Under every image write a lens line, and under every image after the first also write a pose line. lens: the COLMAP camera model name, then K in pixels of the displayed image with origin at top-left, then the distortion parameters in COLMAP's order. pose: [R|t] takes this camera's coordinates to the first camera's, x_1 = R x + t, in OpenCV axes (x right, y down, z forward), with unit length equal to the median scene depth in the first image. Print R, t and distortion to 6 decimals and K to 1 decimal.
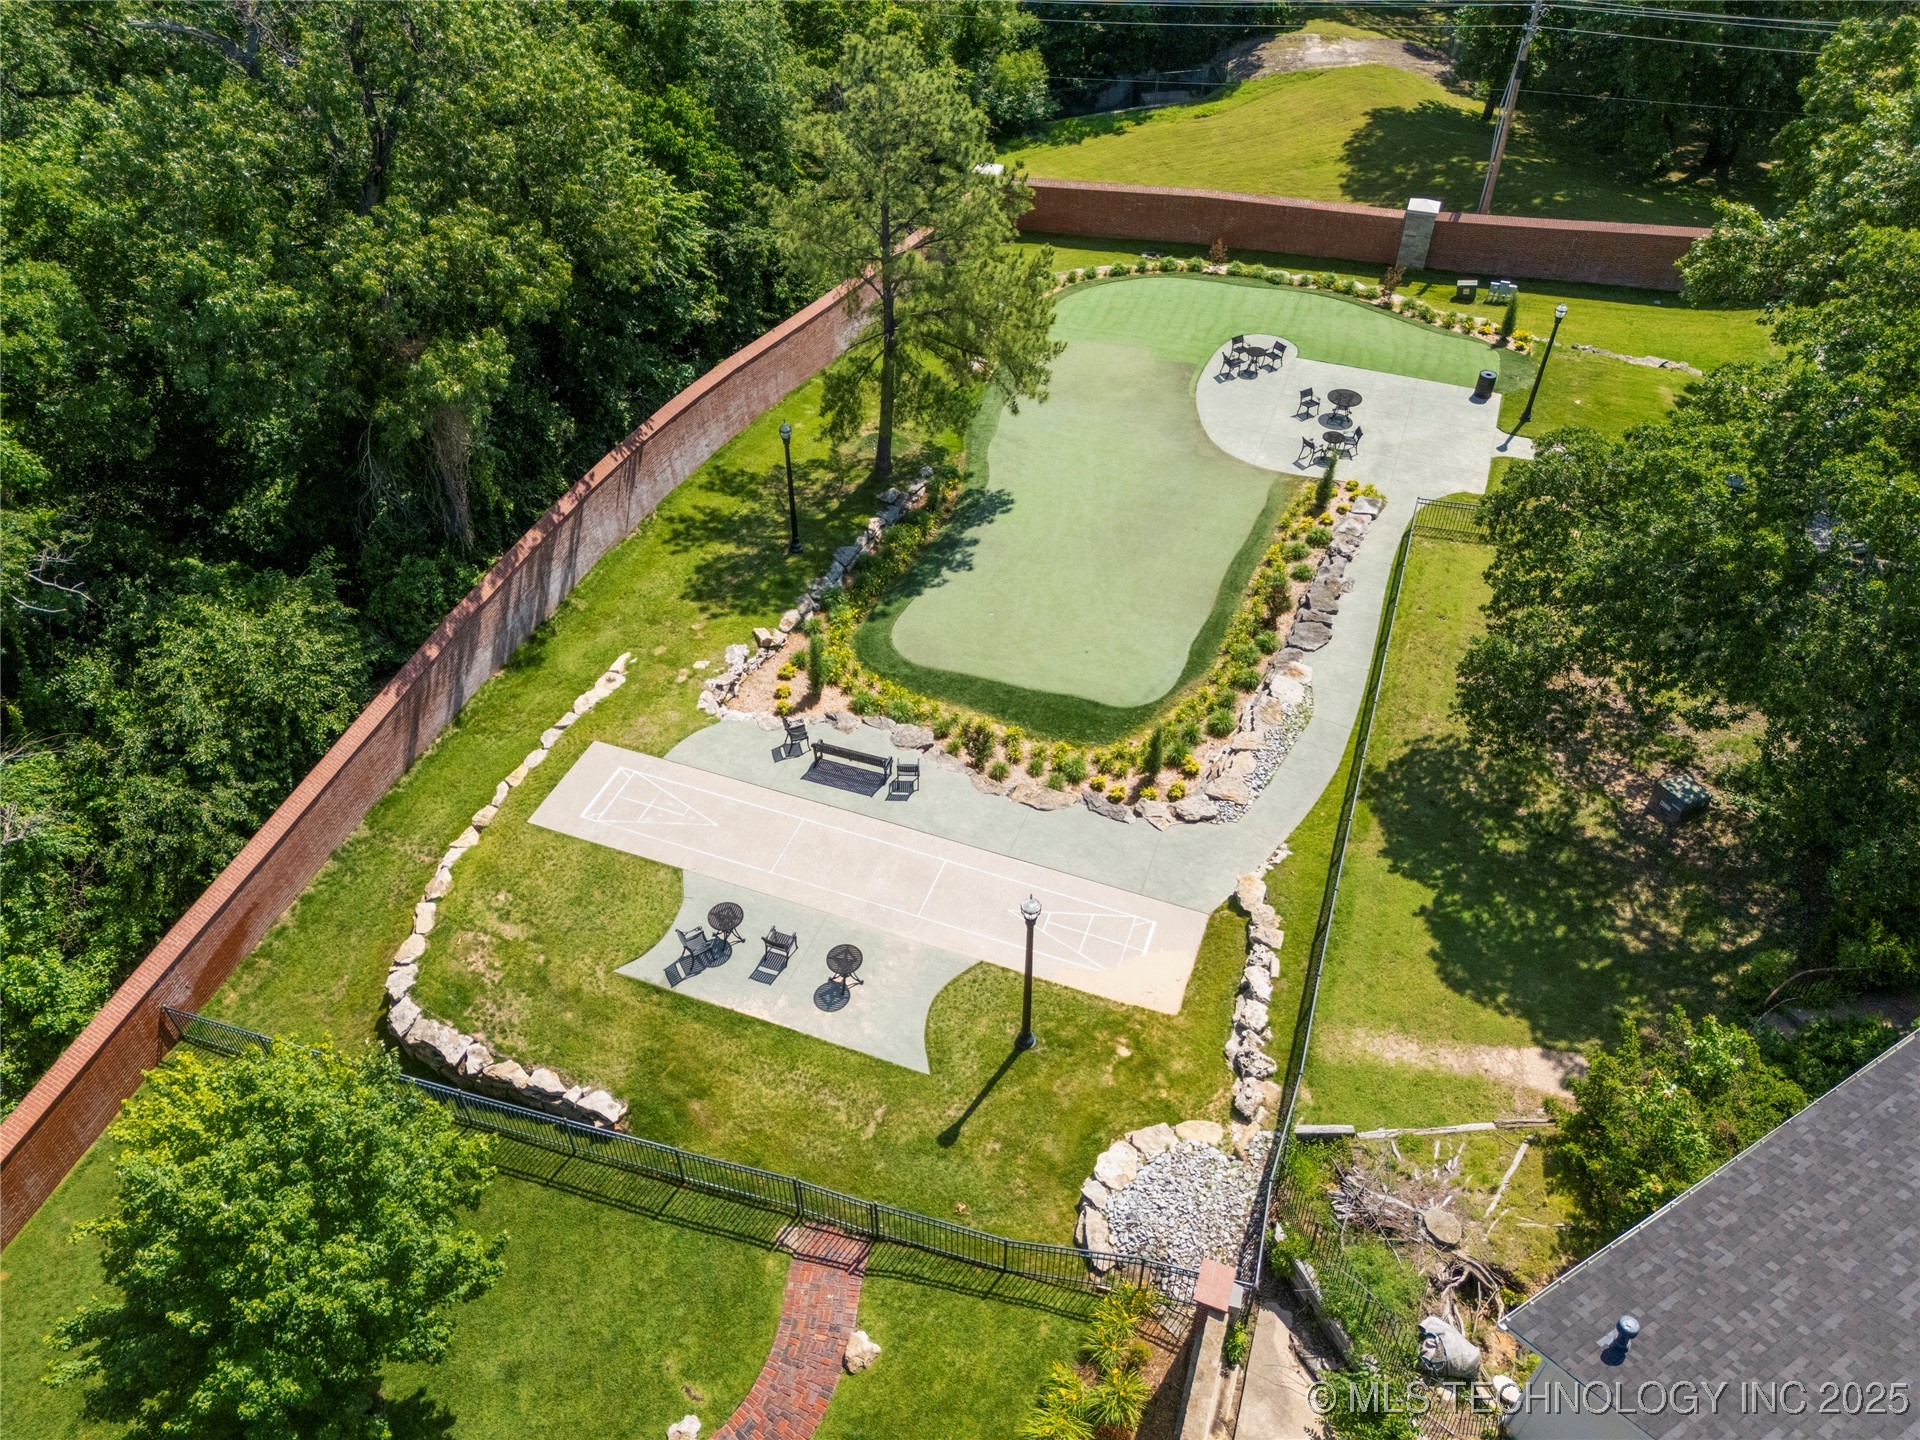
lens RADIAL K [[1364.5, 0, 969.7], [0, 1364.5, 725.1], [0, 0, 1]] dist [0.085795, -0.083890]
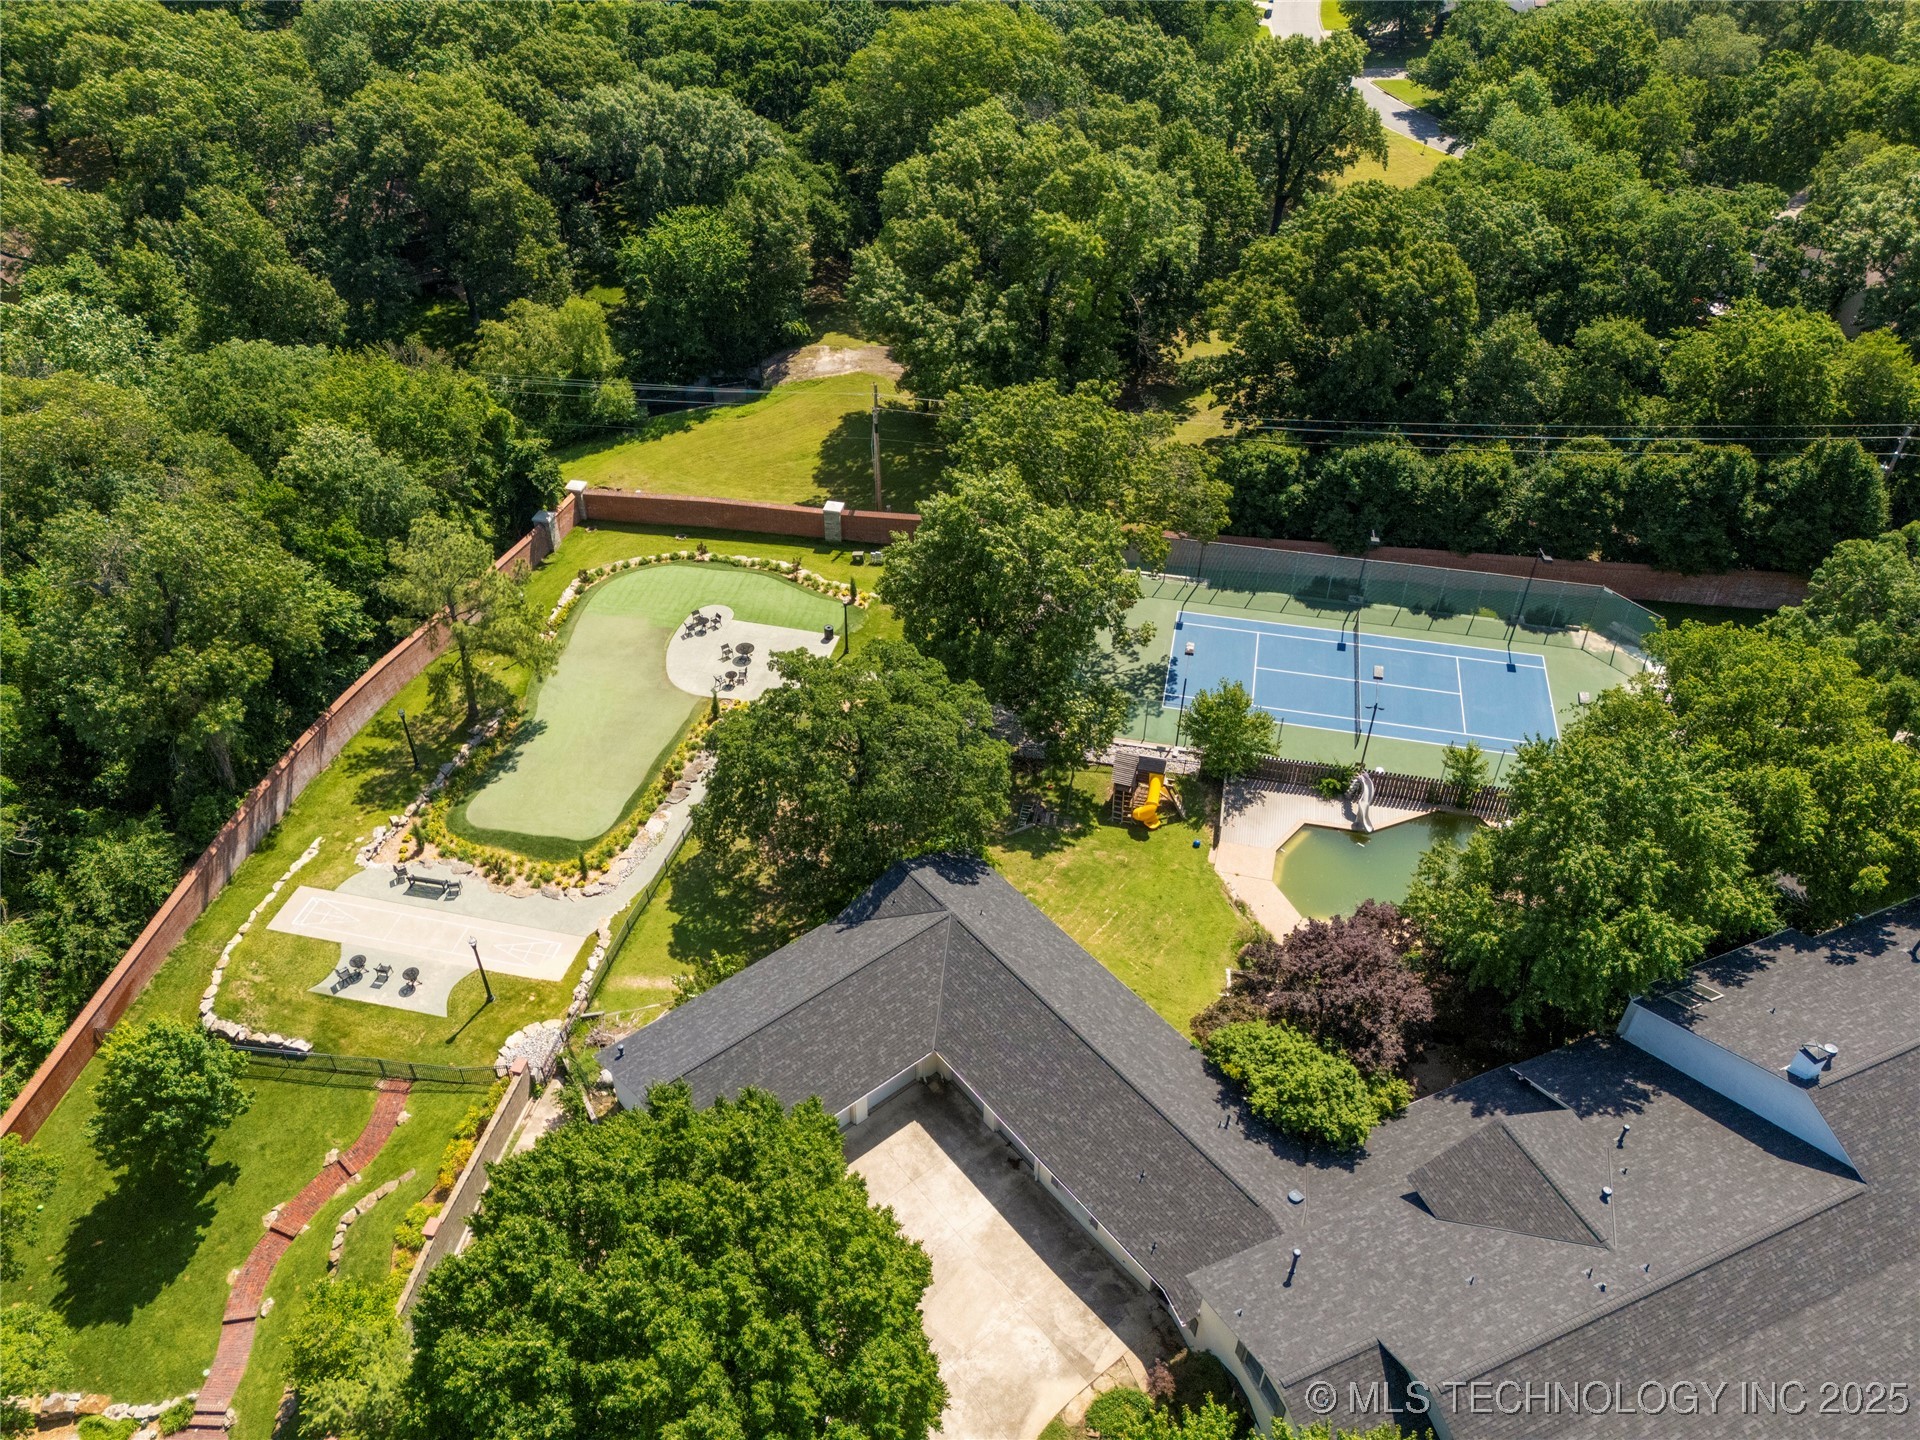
lens RADIAL K [[1364.5, 0, 969.7], [0, 1364.5, 725.1], [0, 0, 1]] dist [0.085795, -0.083890]
pose [[0.989985, -0.084309, 0.113230, 0.509476], [0.088794, 0.995429, -0.035158, -0.066413], [-0.109749, 0.044860, 0.992947, -1.193069]]
